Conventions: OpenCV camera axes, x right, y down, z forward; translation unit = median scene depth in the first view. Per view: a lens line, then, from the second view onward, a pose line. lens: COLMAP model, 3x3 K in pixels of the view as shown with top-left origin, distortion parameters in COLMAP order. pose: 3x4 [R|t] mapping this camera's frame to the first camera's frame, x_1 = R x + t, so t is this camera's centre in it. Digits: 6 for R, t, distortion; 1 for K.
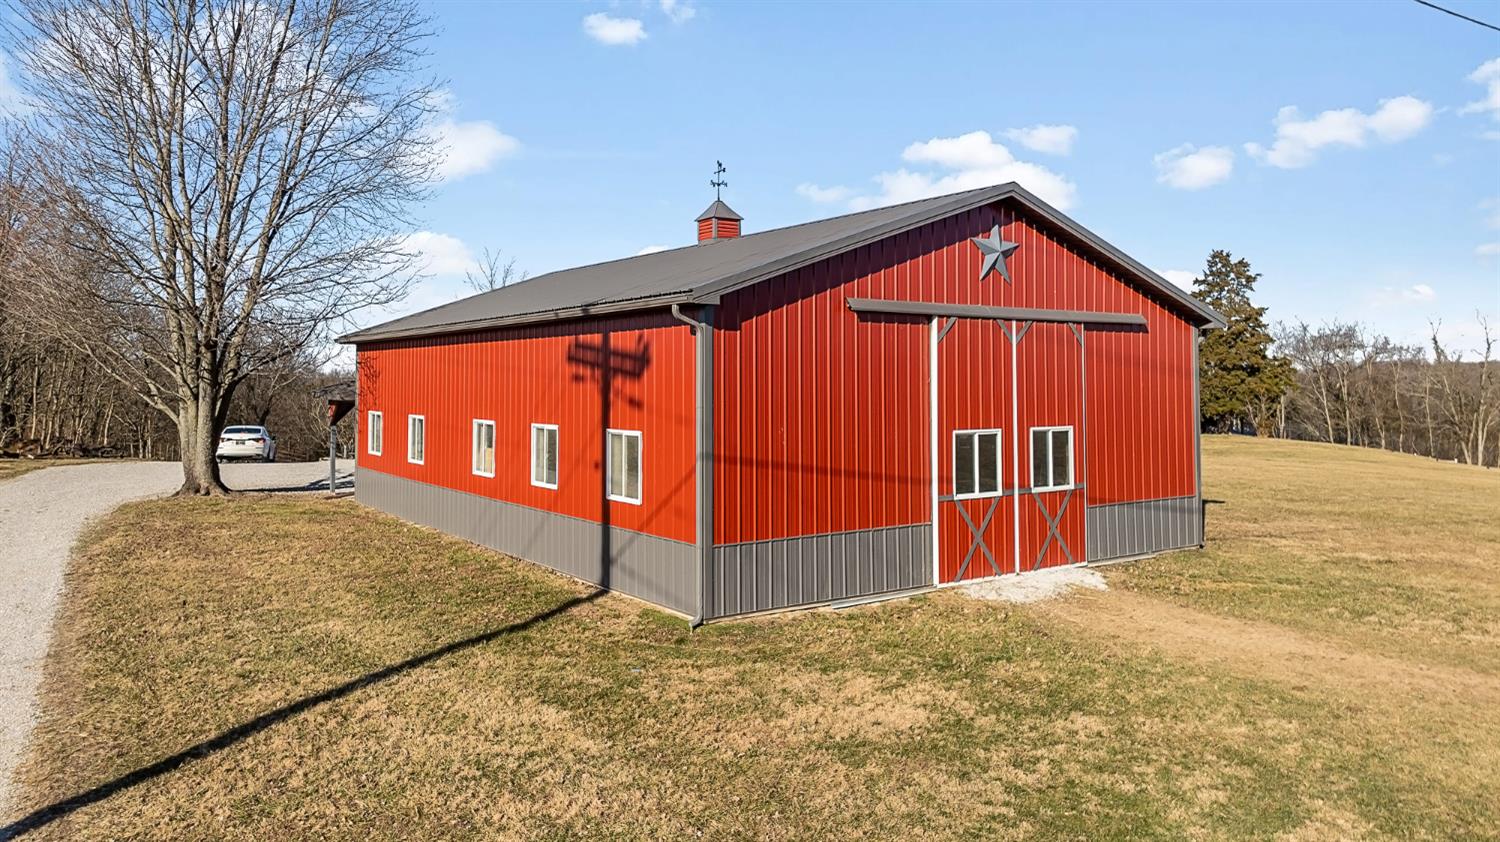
lens RADIAL K [[1105.5, 0, 759.4], [0, 1105.5, 356.9], [0, 0, 1]] dist [-0.029970, 0.033461]
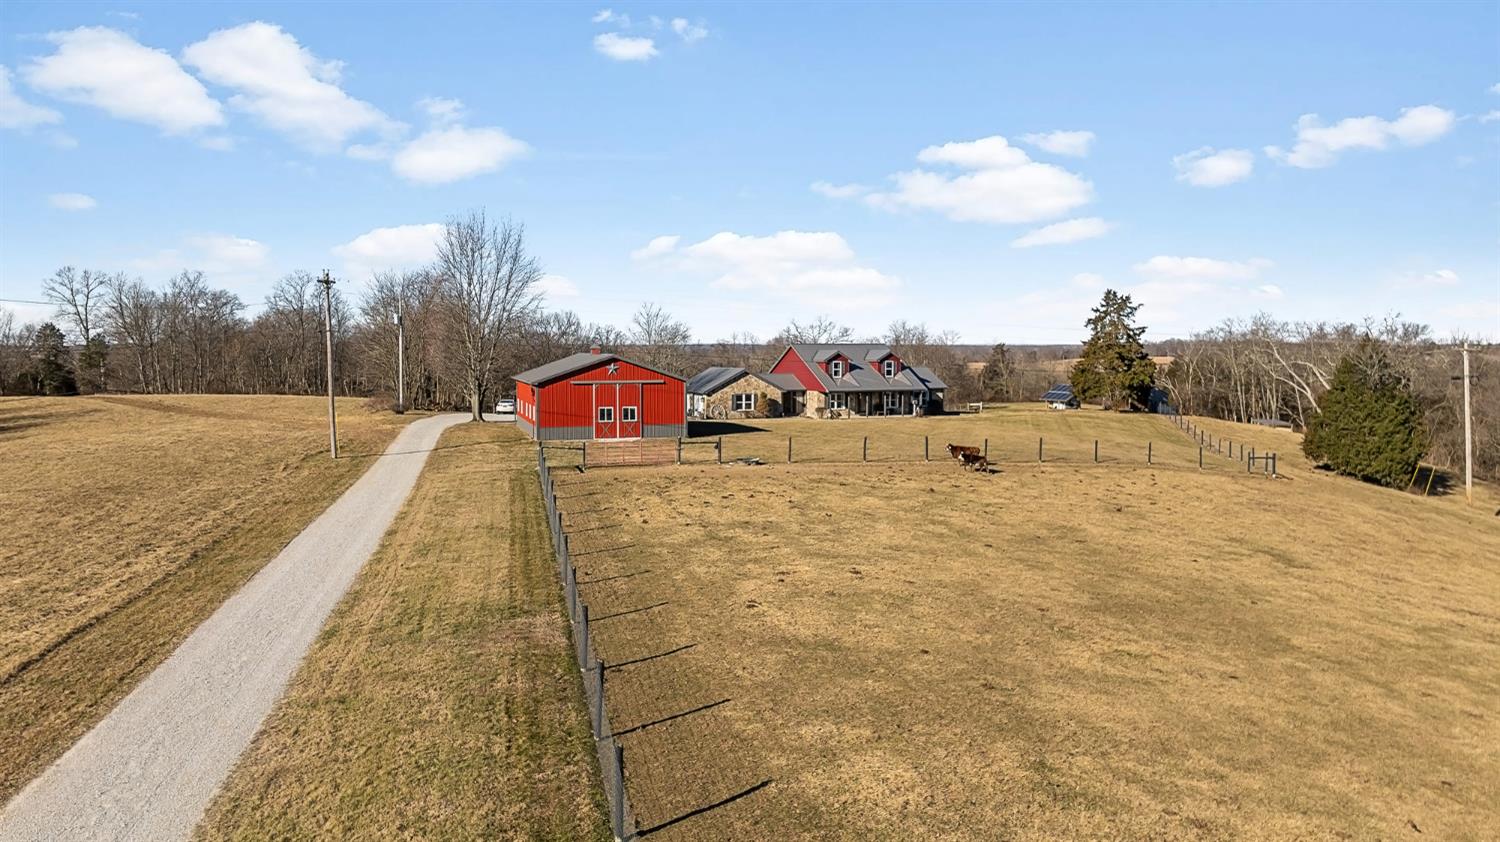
lens RADIAL K [[1105.5, 0, 753.7], [0, 1105.5, 443.5], [0, 0, 1]] dist [-0.029970, 0.033461]
pose [[0.950883, 0.028657, -0.308223, 1.463346], [0.005575, 0.993959, 0.109612, -0.191440], [0.309502, -0.105946, 0.944978, -2.126017]]
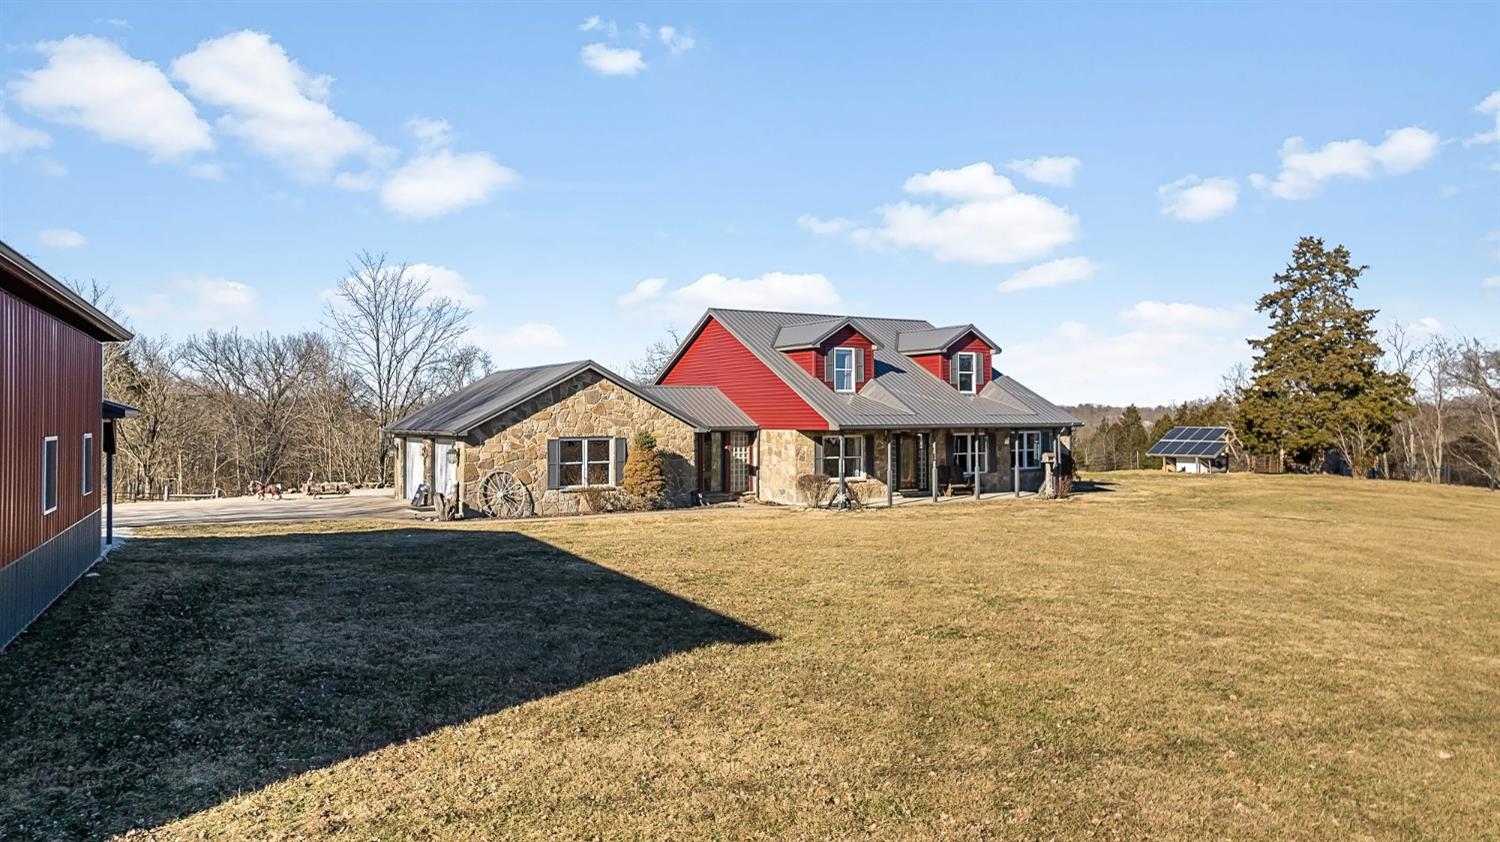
lens RADIAL K [[1105.5, 0, 749.0], [0, 1105.5, 411.8], [0, 0, 1]] dist [-0.029970, 0.033461]
pose [[0.986059, -0.006609, -0.166263, 0.540737], [0.009642, 0.999801, 0.017439, 0.031222], [0.166115, -0.018799, 0.985927, 0.579034]]
